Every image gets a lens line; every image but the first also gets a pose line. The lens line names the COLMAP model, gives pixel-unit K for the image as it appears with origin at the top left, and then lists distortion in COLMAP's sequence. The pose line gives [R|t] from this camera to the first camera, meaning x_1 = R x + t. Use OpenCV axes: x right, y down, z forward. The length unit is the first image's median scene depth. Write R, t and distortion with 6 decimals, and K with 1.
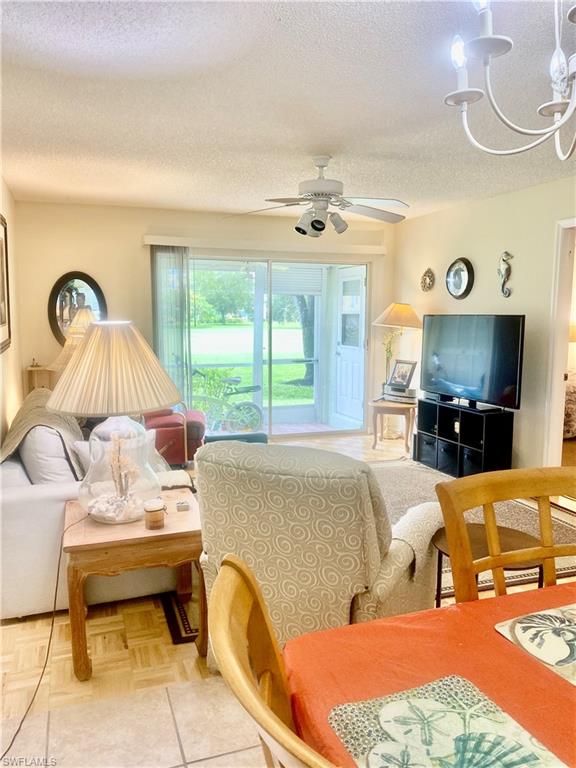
lens RADIAL K [[590.7, 0, 284.0], [0, 590.7, 383.0], [0, 0, 1]] dist [0.015202, -0.014246]
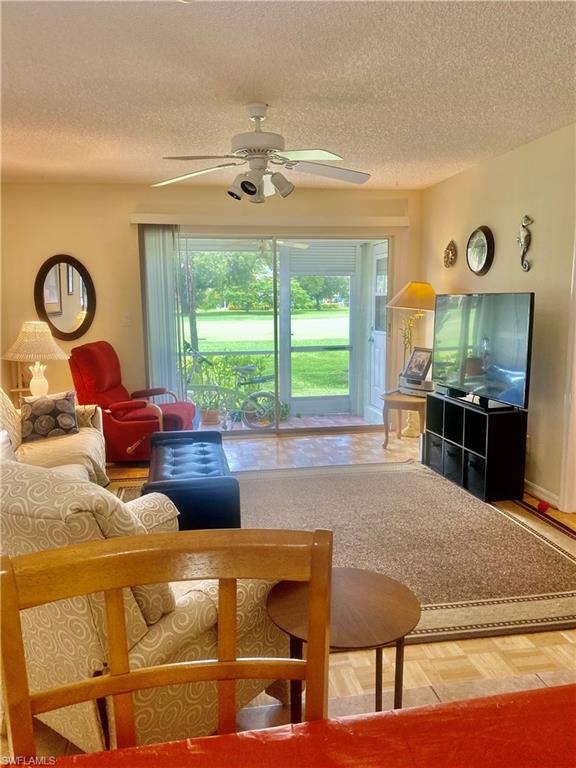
lens RADIAL K [[590.7, 0, 289.5], [0, 590.7, 387.9], [0, 0, 1]] dist [0.015202, -0.014246]
pose [[0.985720, 0.011559, -0.167993, 0.171255], [-0.006059, 0.999430, 0.033218, -0.007799], [0.168281, -0.031726, 0.985228, 0.116337]]
